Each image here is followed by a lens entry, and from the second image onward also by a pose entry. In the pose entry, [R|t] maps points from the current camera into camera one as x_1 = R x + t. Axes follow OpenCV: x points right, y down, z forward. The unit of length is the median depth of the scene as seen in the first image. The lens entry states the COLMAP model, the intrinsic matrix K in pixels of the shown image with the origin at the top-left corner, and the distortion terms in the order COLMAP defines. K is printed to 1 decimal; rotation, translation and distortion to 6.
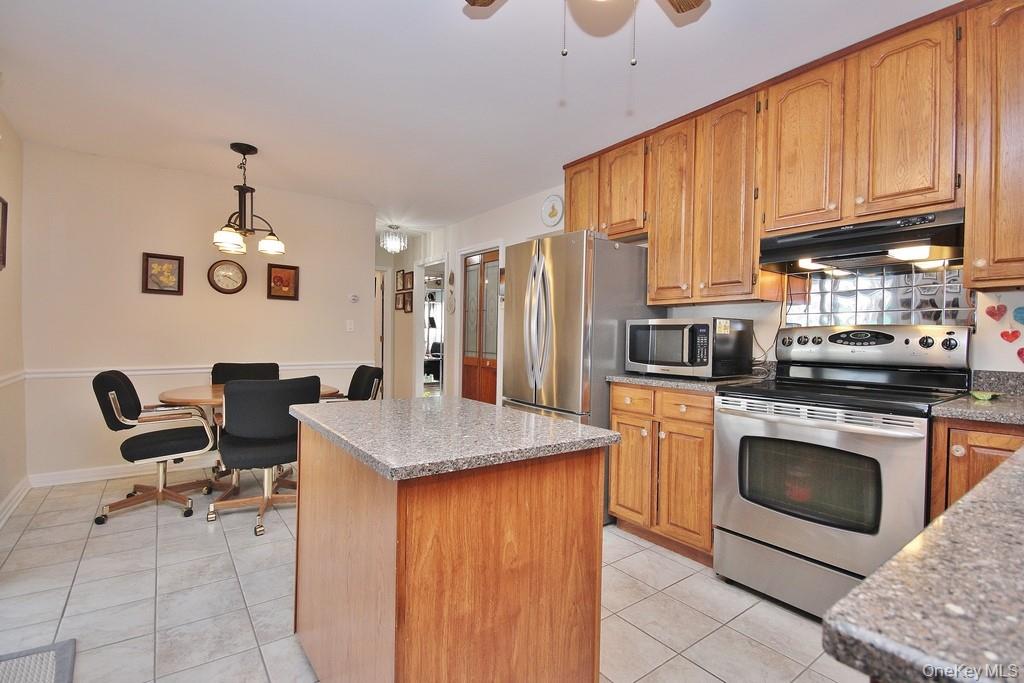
lens RADIAL K [[470.7, 0, 512.5], [0, 470.7, 348.6], [0, 0, 1]] dist [0.001066, -0.006290]
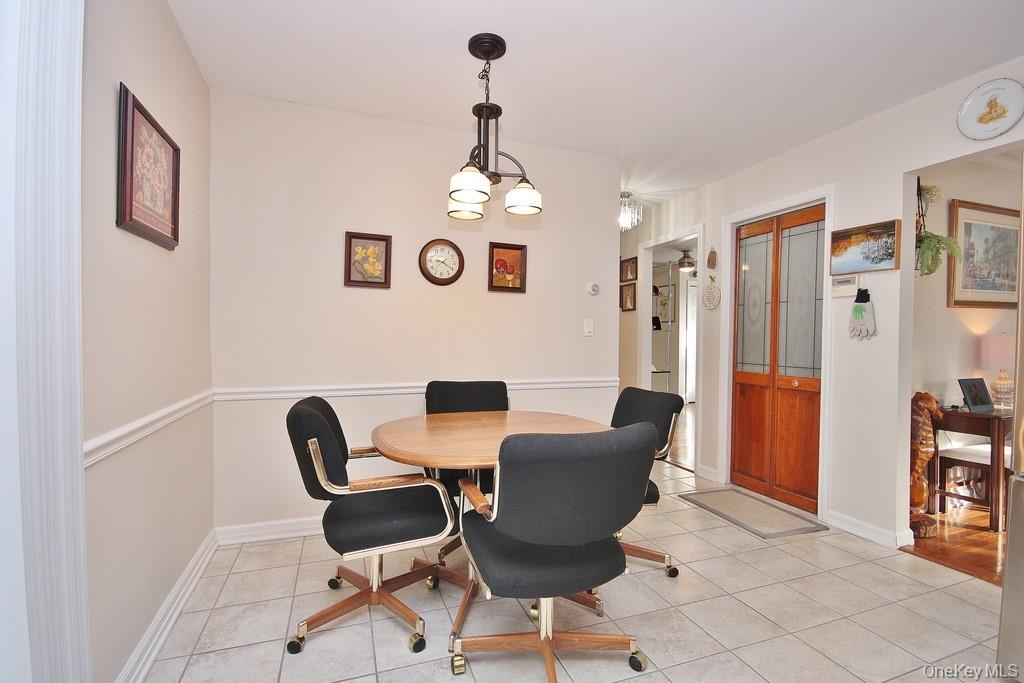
lens RADIAL K [[470.7, 0, 510.1], [0, 470.7, 349.6], [0, 0, 1]] dist [0.001066, -0.006290]
pose [[0.955827, 0.000570, -0.293931, -0.313008], [-0.003075, 0.999963, -0.008059, -0.011219], [0.293915, 0.008607, 0.955793, 0.358817]]
